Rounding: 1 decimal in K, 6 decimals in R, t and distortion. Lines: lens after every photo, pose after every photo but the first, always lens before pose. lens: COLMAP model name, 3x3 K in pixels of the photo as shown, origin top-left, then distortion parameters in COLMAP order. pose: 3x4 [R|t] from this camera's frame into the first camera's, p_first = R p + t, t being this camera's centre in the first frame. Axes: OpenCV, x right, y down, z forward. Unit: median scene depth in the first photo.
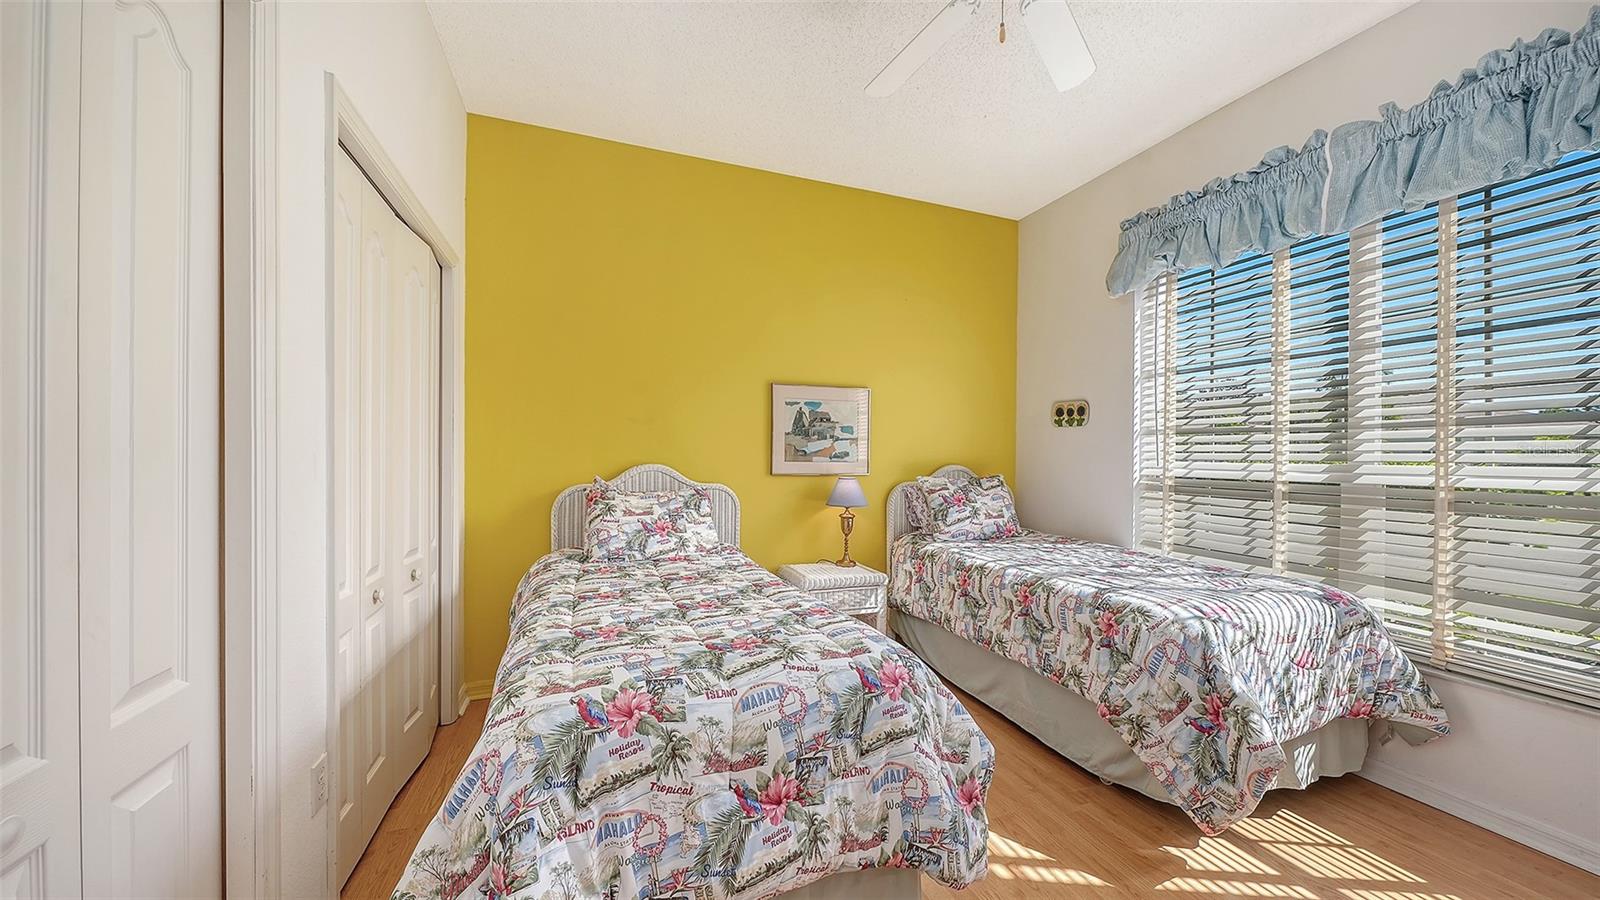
lens RADIAL K [[556.7, 0, 810.4], [0, 556.7, 452.4], [0, 0, 1]] dist [-0.005306, -0.000093]
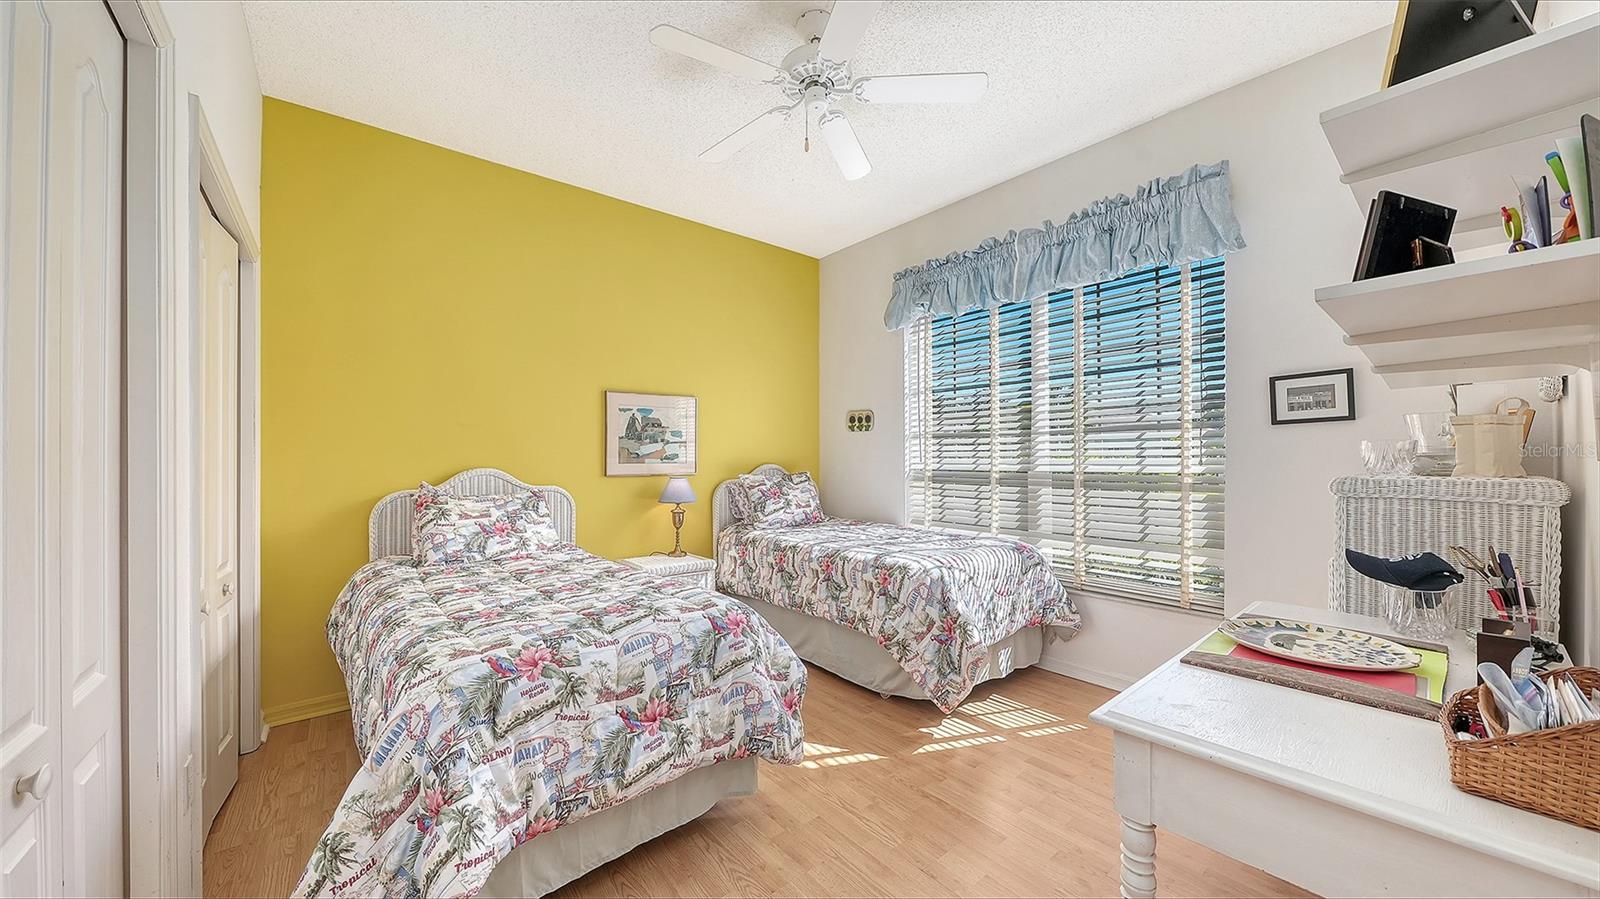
lens RADIAL K [[556.7, 0, 810.4], [0, 556.7, 451.9], [0, 0, 1]] dist [-0.005306, -0.000093]
pose [[0.943627, -0.010768, 0.330835, -0.083462], [0.011533, 0.999933, -0.000348, -0.002697], [-0.330809, 0.004144, 0.943689, -0.230275]]
